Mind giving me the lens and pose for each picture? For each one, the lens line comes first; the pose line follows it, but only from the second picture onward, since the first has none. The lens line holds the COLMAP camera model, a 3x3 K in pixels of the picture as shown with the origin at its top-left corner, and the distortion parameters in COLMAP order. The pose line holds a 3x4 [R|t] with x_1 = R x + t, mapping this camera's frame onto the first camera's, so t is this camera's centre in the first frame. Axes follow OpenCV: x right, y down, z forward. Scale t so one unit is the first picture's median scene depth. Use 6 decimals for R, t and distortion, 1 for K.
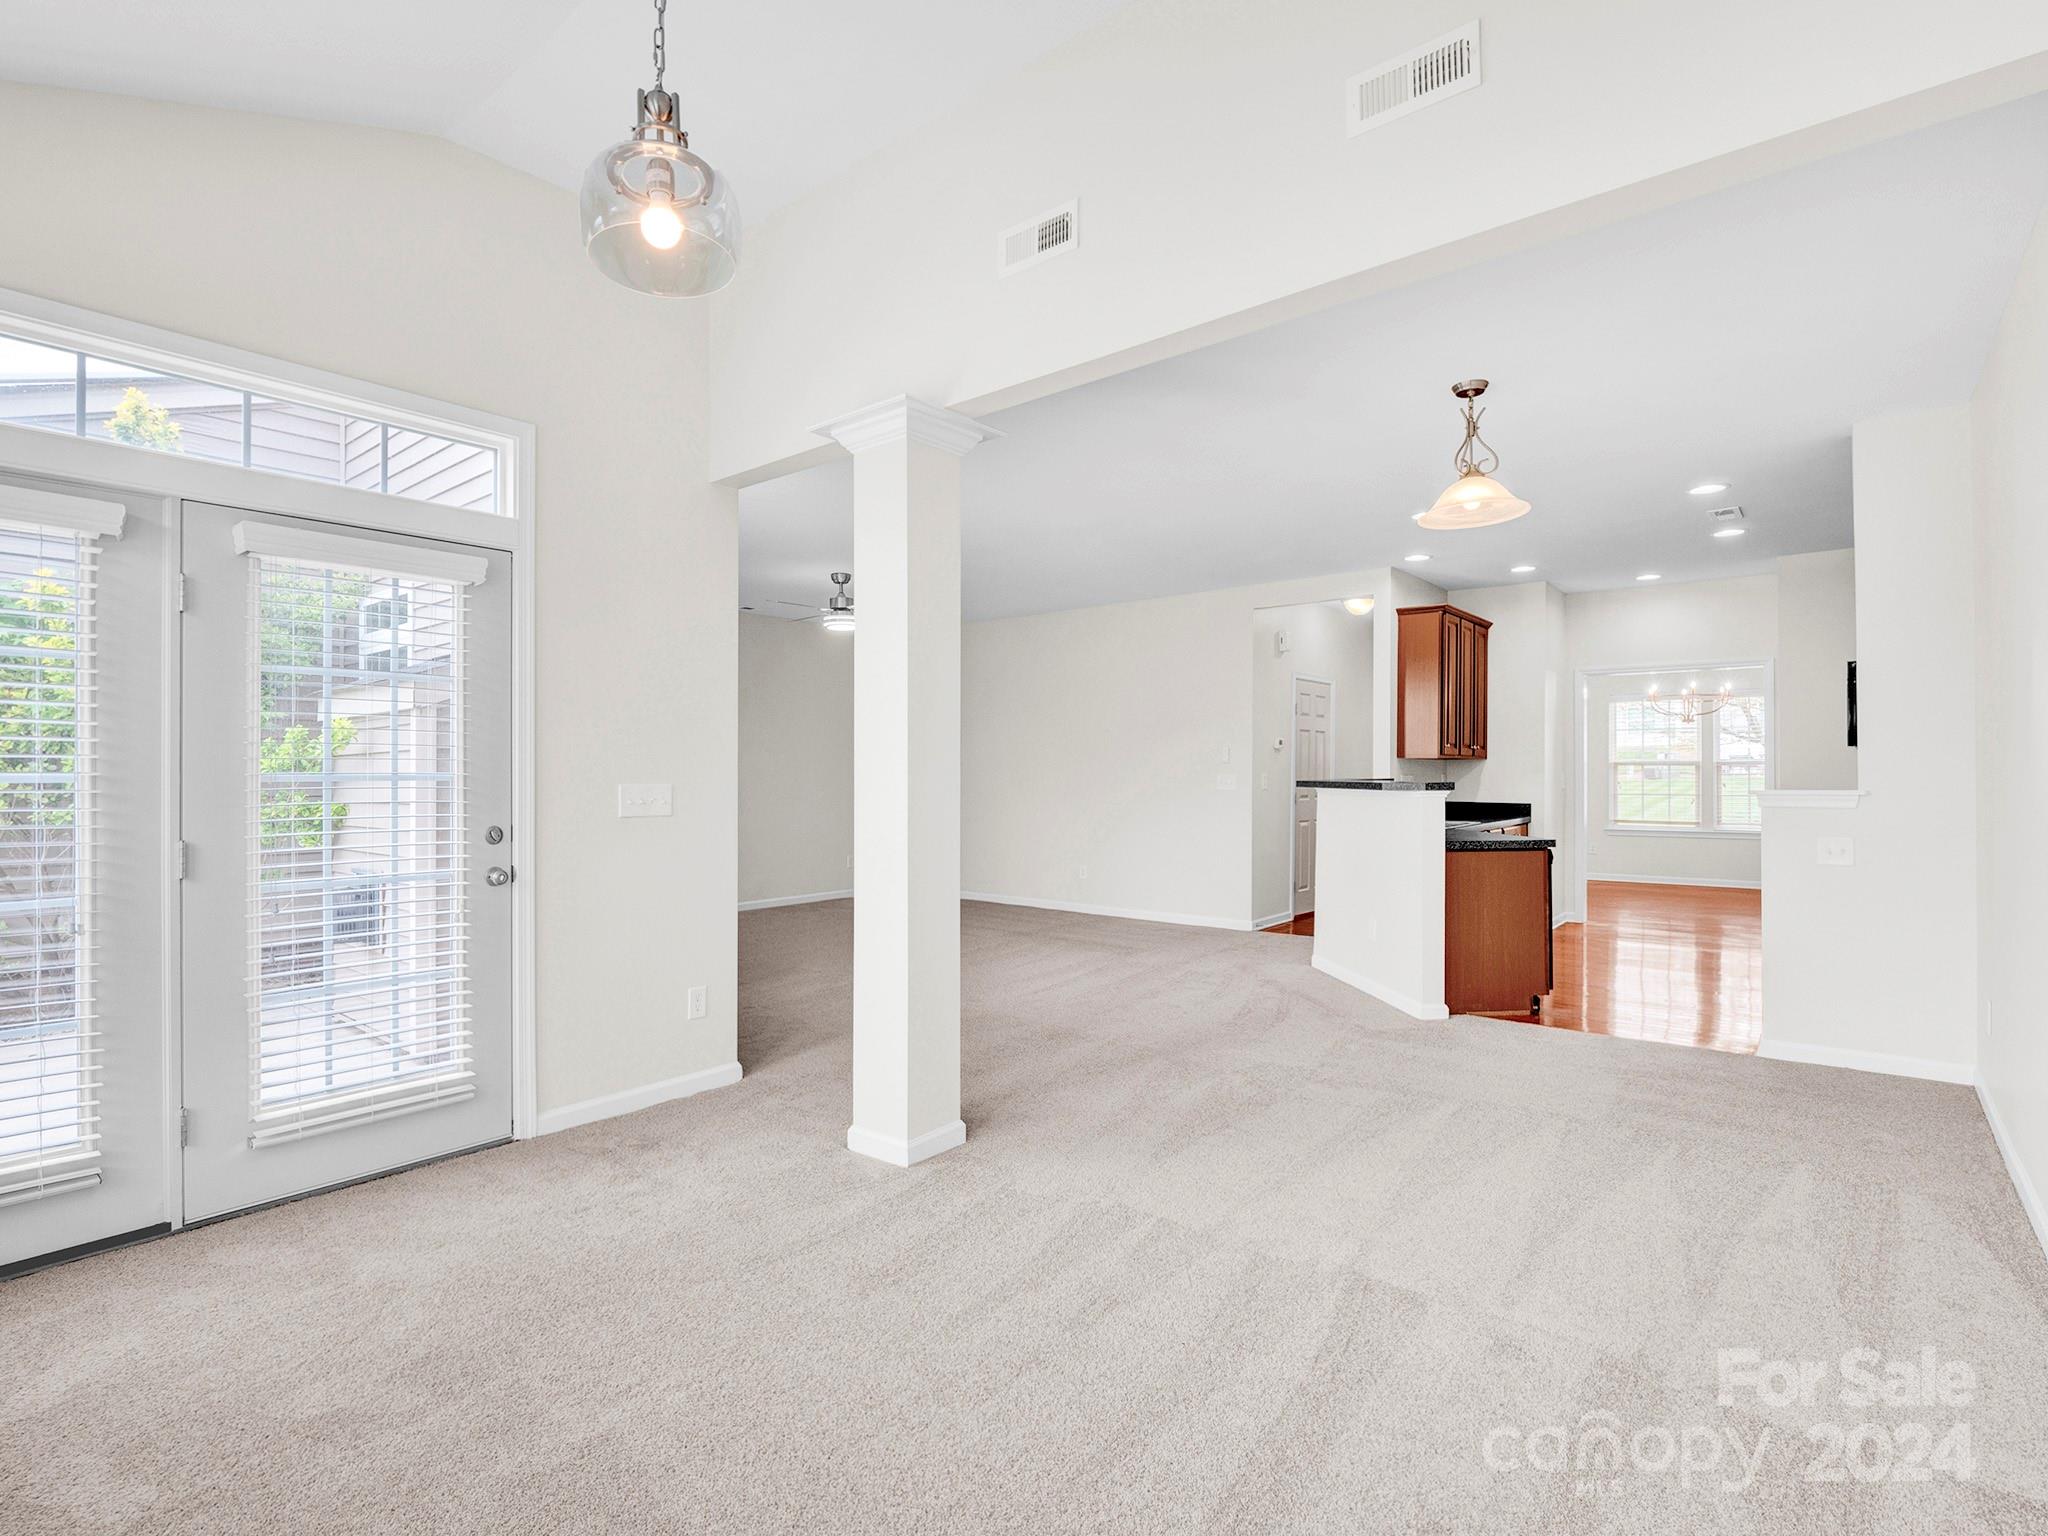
lens RADIAL K [[1006.3, 0, 1010.2], [0, 1006.3, 773.1], [0, 0, 1]] dist [-0.004182, -0.004686]
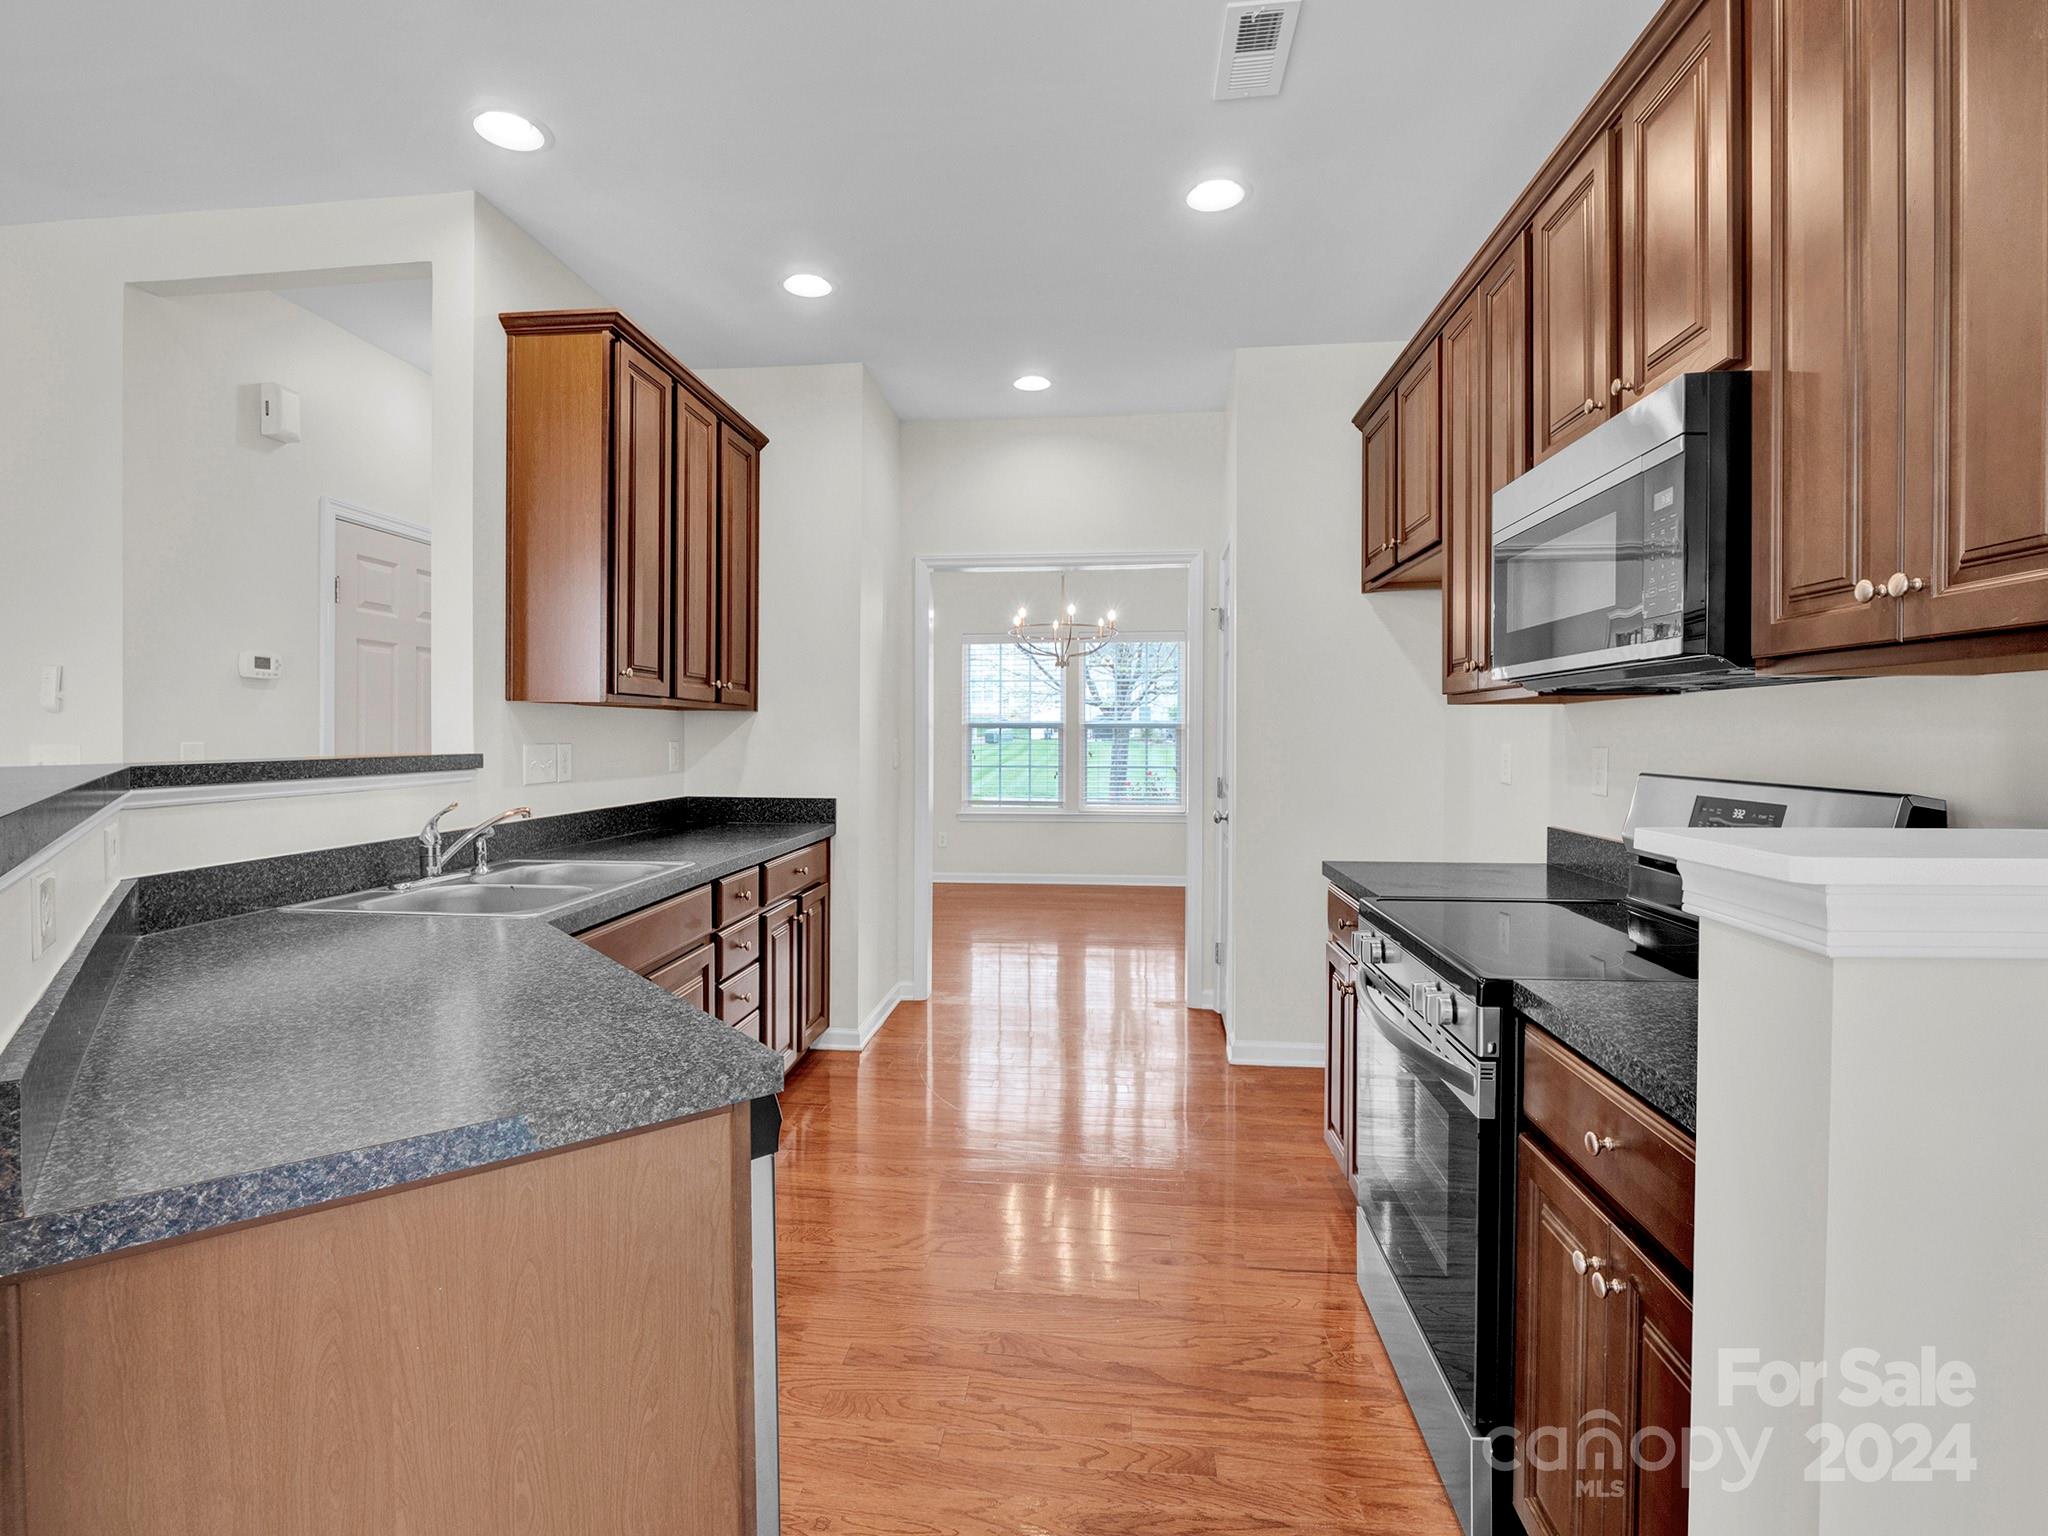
lens RADIAL K [[1006.3, 0, 1018.6], [0, 1006.3, 752.1], [0, 0, 1]] dist [-0.004182, -0.004686]
pose [[0.826045, -0.006293, 0.563569, 0.283471], [-0.001906, 0.999901, 0.013959, -0.000486], [-0.563601, -0.012605, 0.825951, 0.484714]]
